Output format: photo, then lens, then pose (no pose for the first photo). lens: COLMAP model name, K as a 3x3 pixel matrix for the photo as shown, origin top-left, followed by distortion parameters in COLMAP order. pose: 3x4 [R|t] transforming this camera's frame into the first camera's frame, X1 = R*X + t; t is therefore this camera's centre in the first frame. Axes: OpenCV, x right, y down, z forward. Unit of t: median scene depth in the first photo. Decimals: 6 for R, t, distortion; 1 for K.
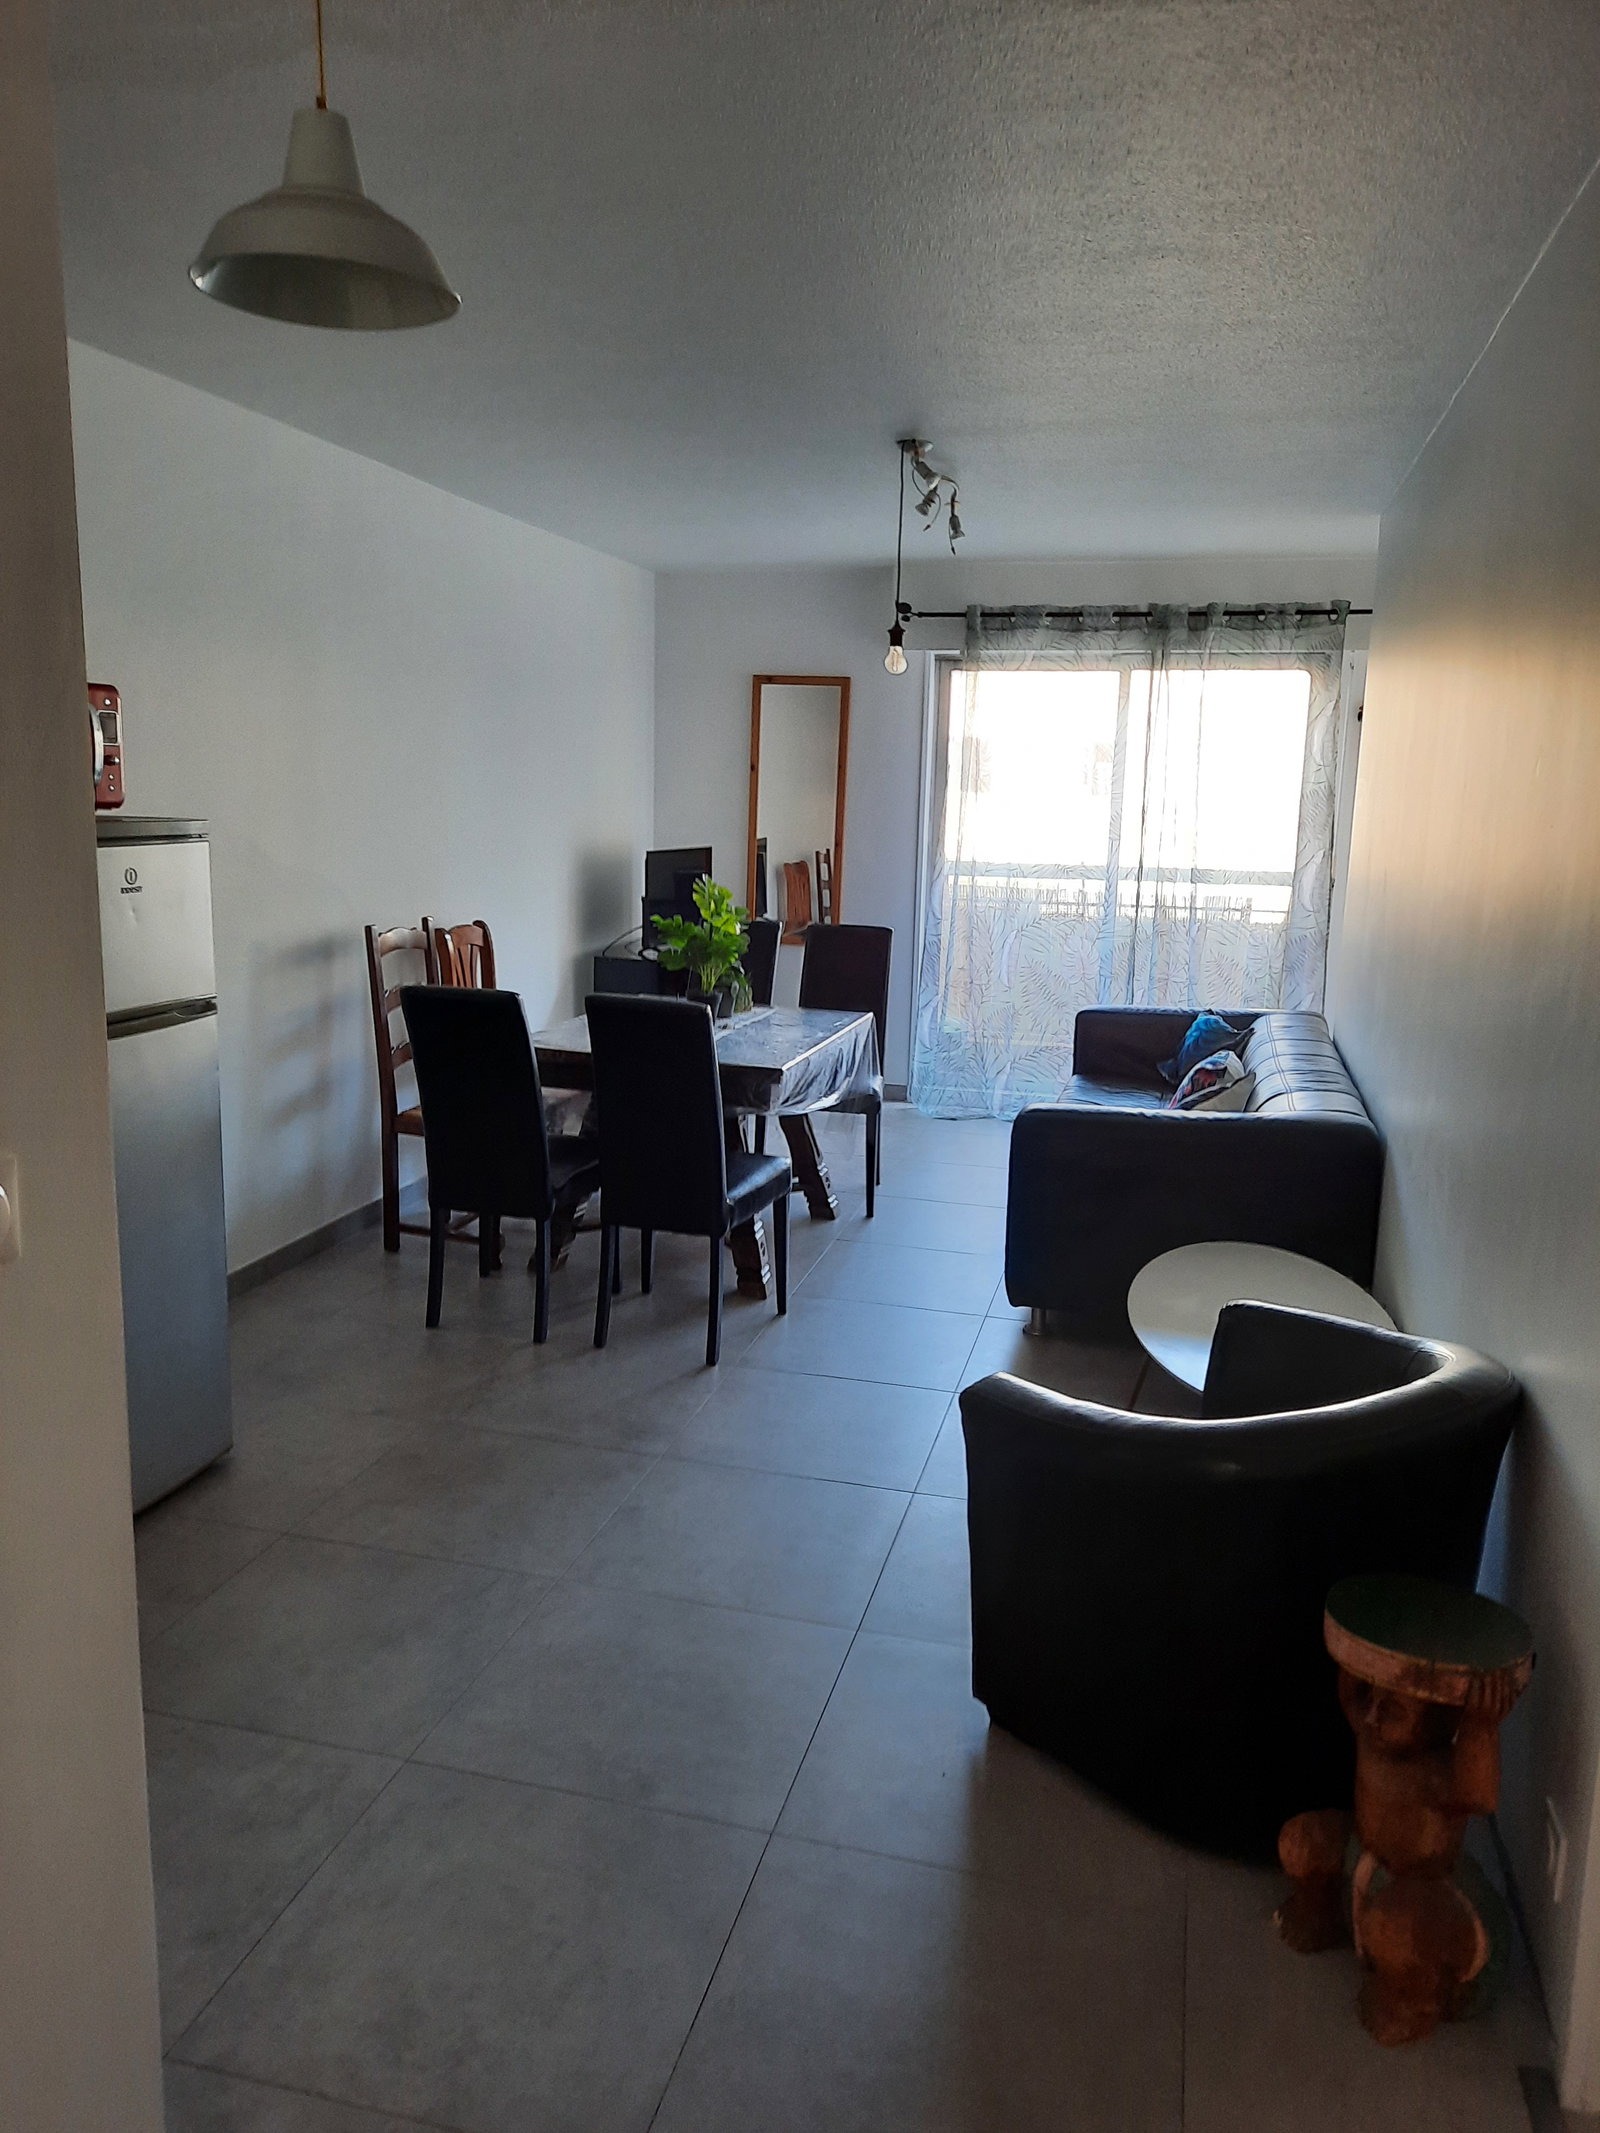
lens RADIAL K [[1550.6, 0, 805.6], [0, 1550.6, 1083.2], [0, 0, 1]] dist [0.035623, -0.007964]
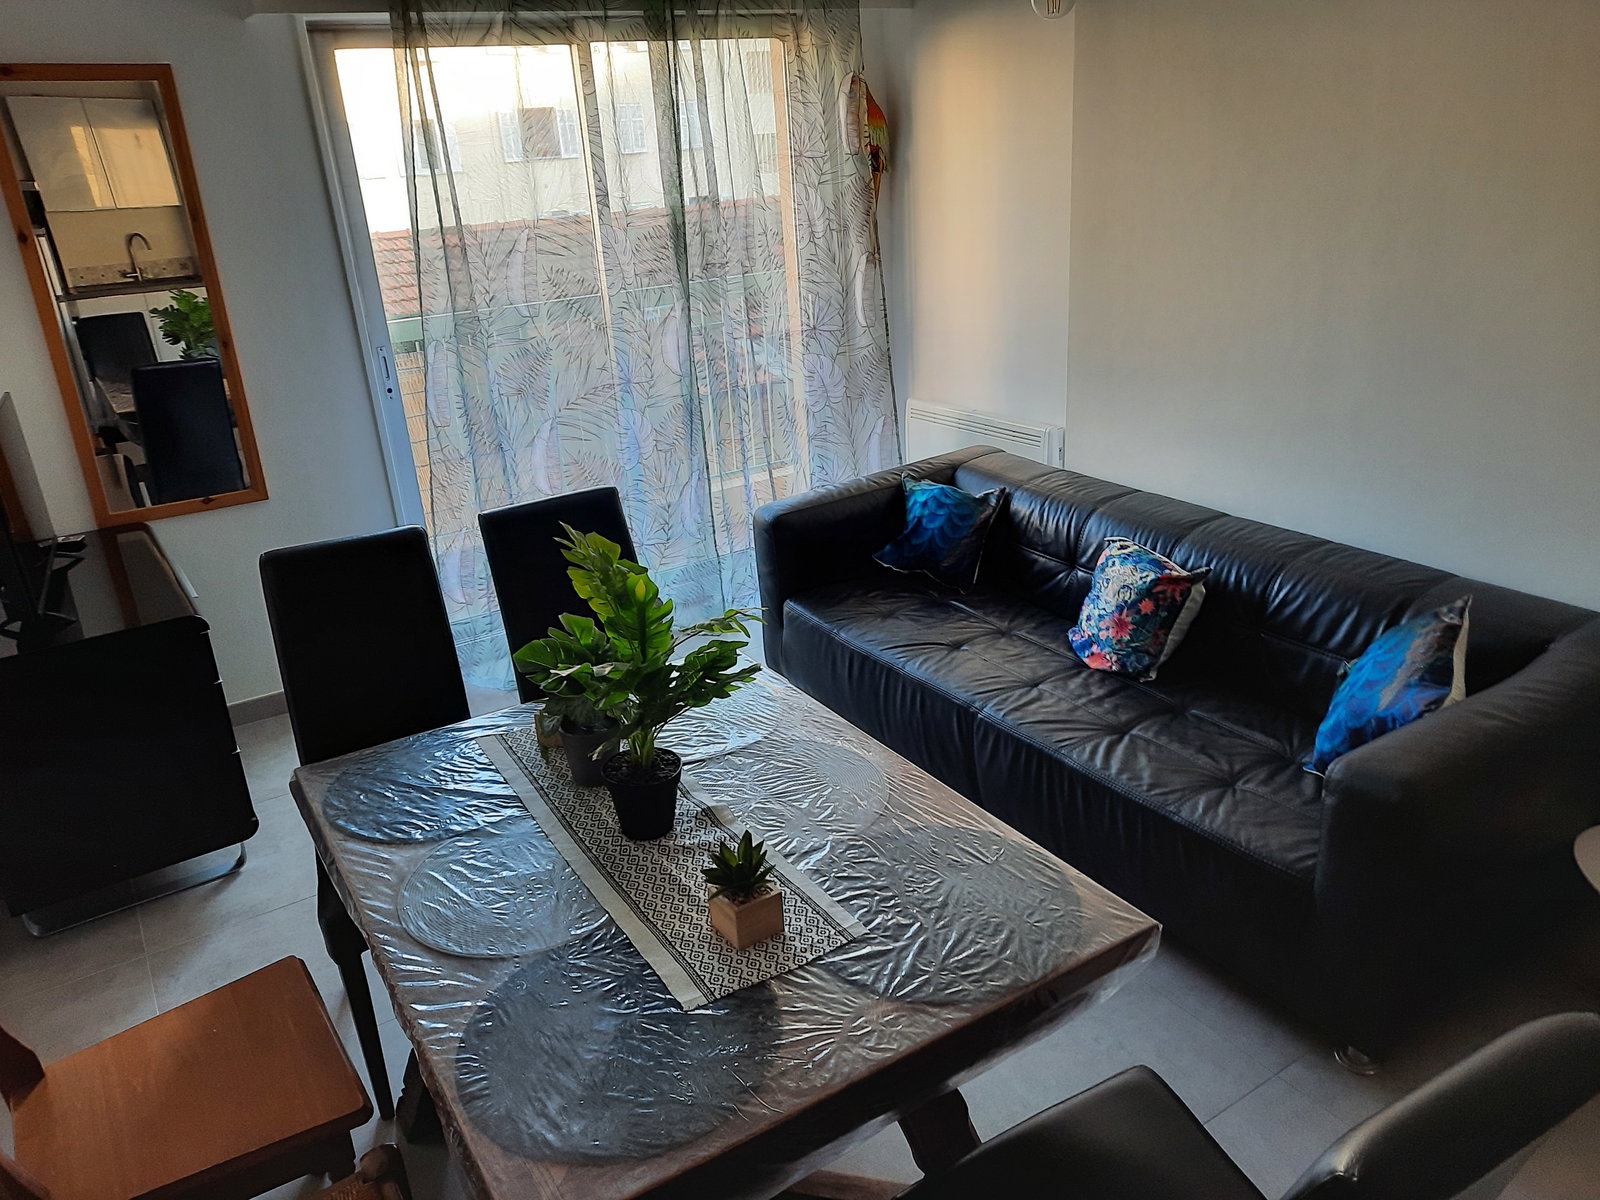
lens RADIAL K [[1174.4, 0, 800.0], [0, 1174.4, 600.0], [0, 0, 1]] dist [0.021962, -0.003107]
pose [[0.680573, -0.330193, 0.654059, -0.192729], [0.218207, 0.943529, 0.249276, -0.141835], [-0.699433, -0.026930, 0.714191, 0.557988]]
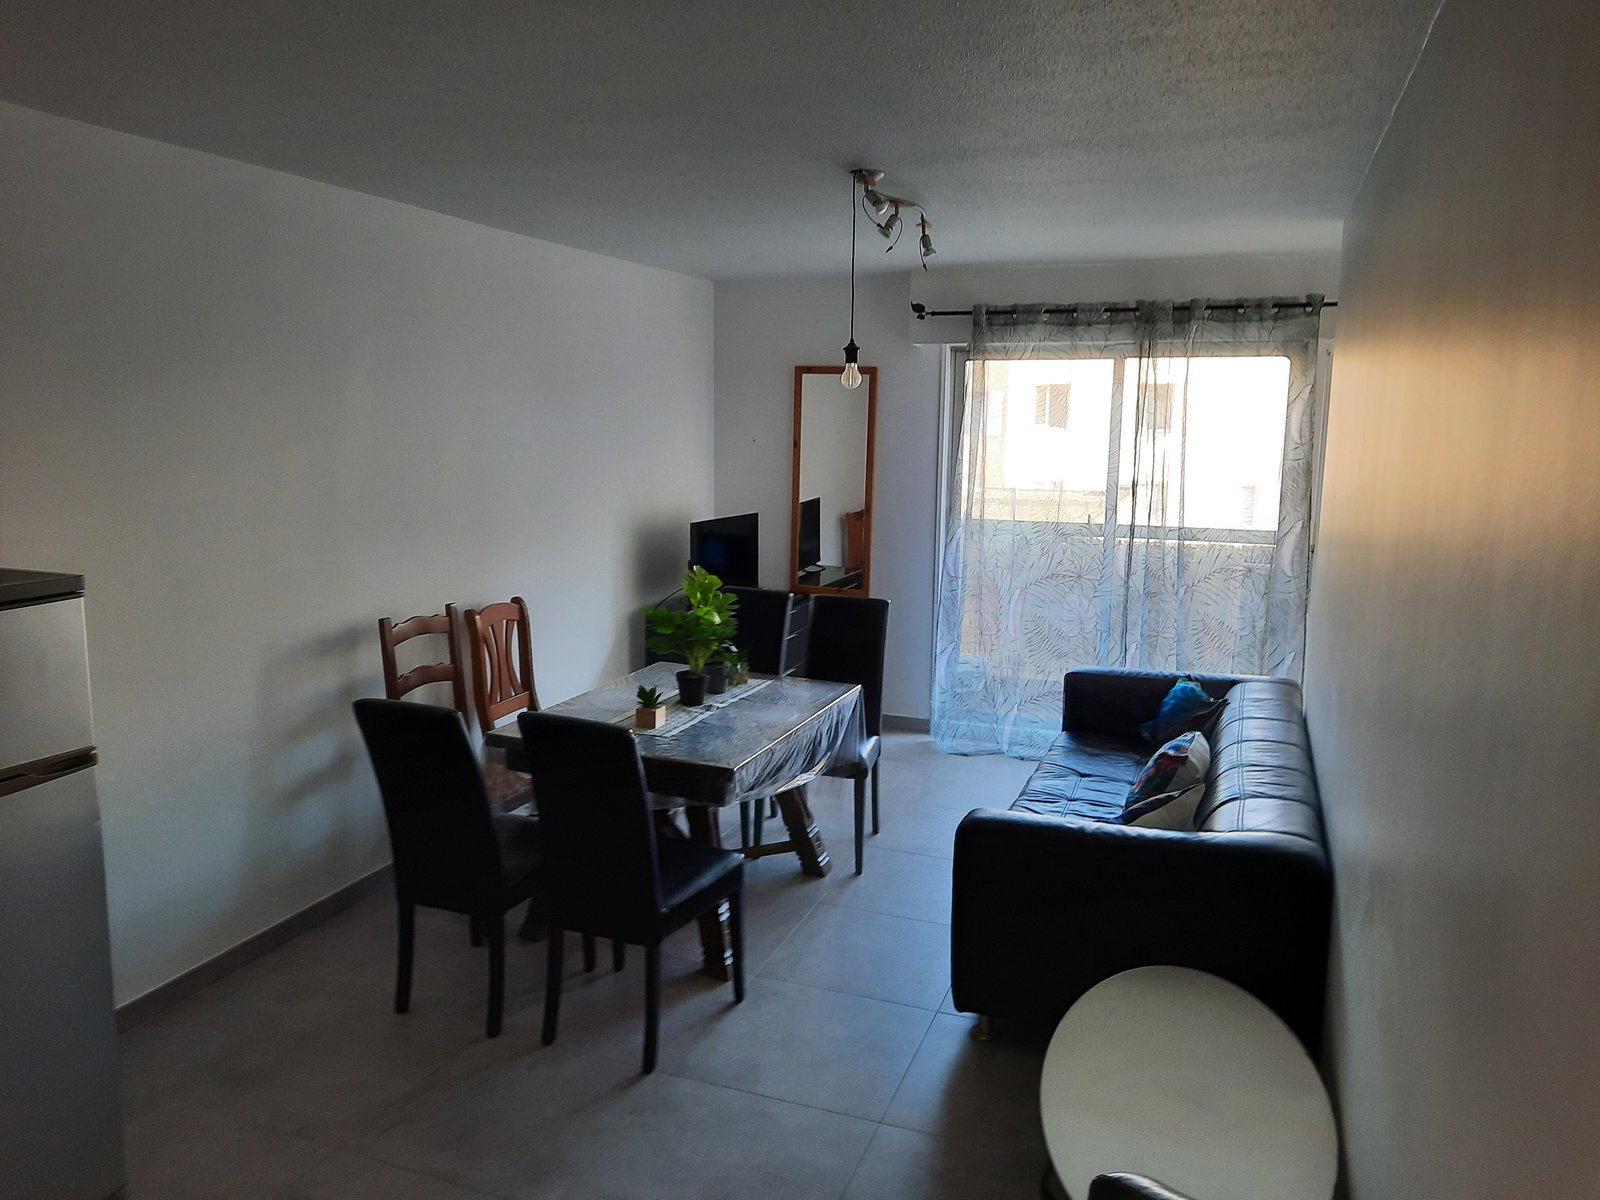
lens RADIAL K [[1174.4, 0, 800.0], [0, 1174.4, 600.0], [0, 0, 1]] dist [0.021962, -0.003107]
pose [[0.993356, 0.004160, -0.115006, 0.080973], [-0.007999, 0.999425, -0.032940, -0.065901], [0.114803, 0.033641, 0.992818, 0.148918]]
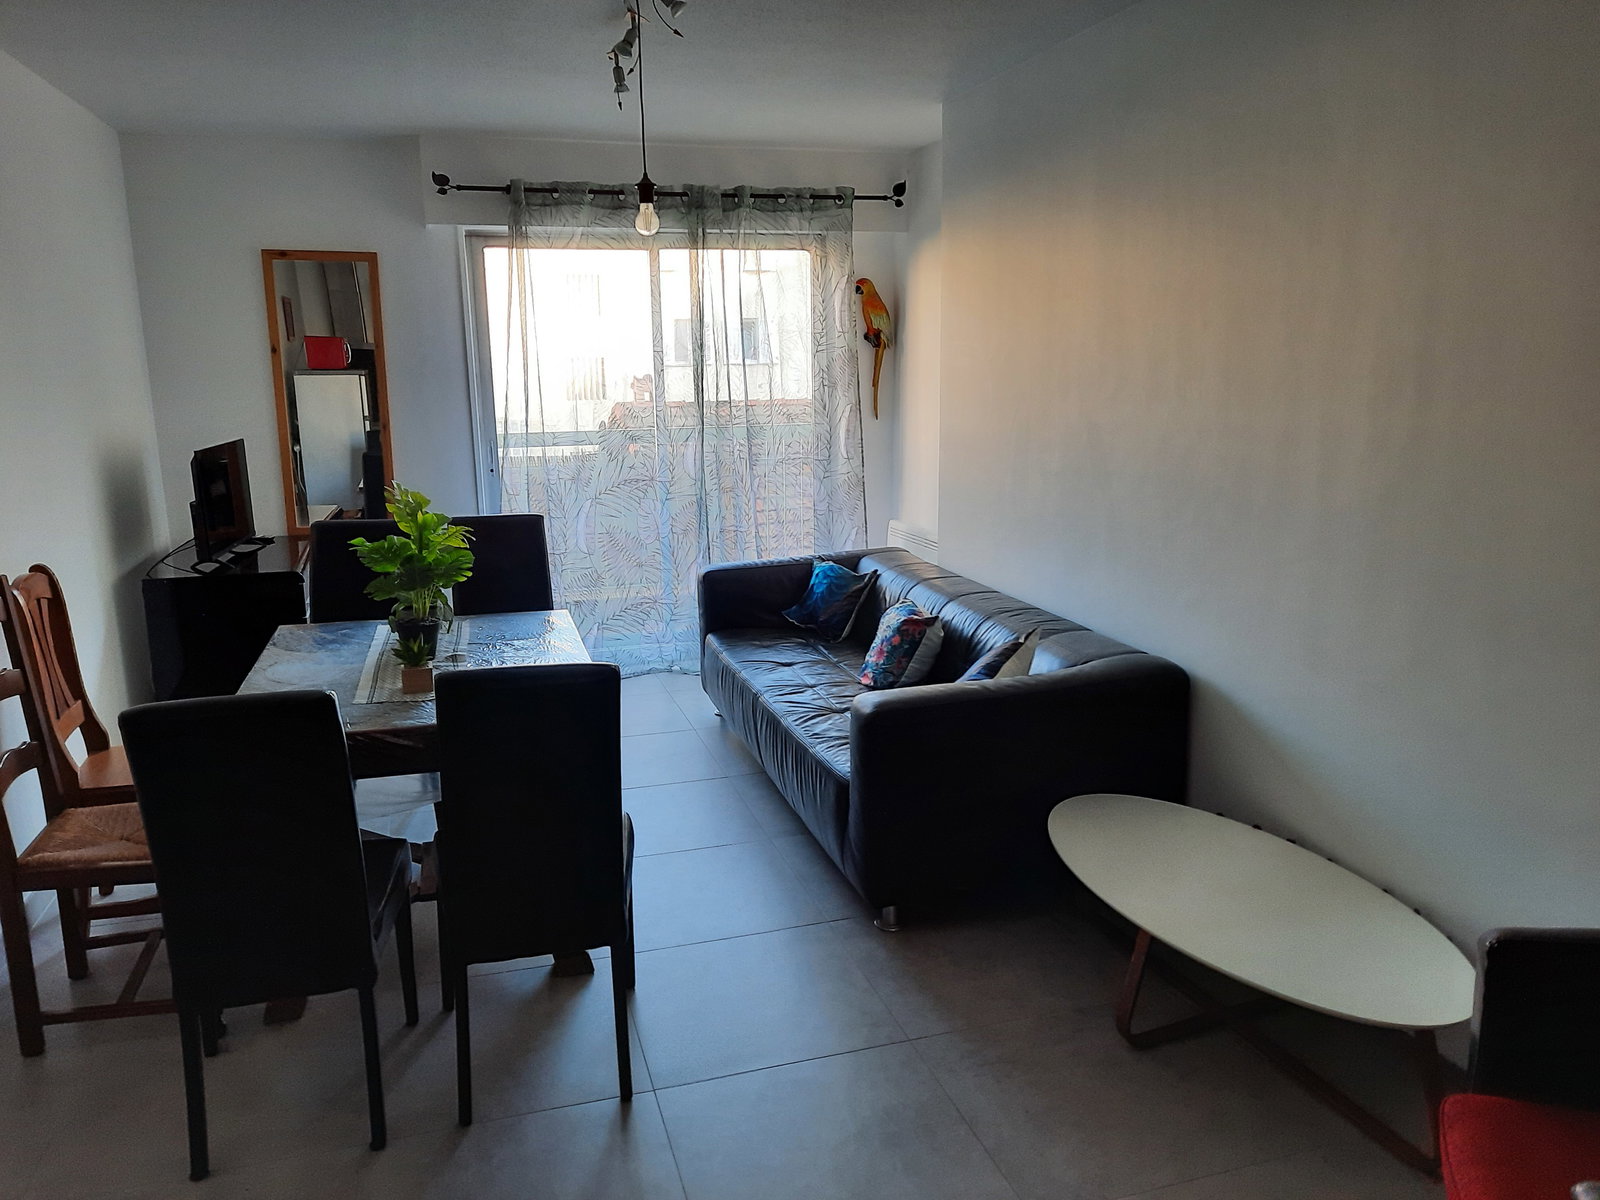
lens RADIAL K [[1163.1, 0, 803.3], [0, 1163.1, 609.5], [0, 0, 1]] dist [0.035623, -0.007964]
pose [[0.852166, -0.149066, 0.501590, -0.158853], [0.135769, 0.988724, 0.063173, -0.059671], [-0.505351, 0.014266, 0.862796, 0.275132]]
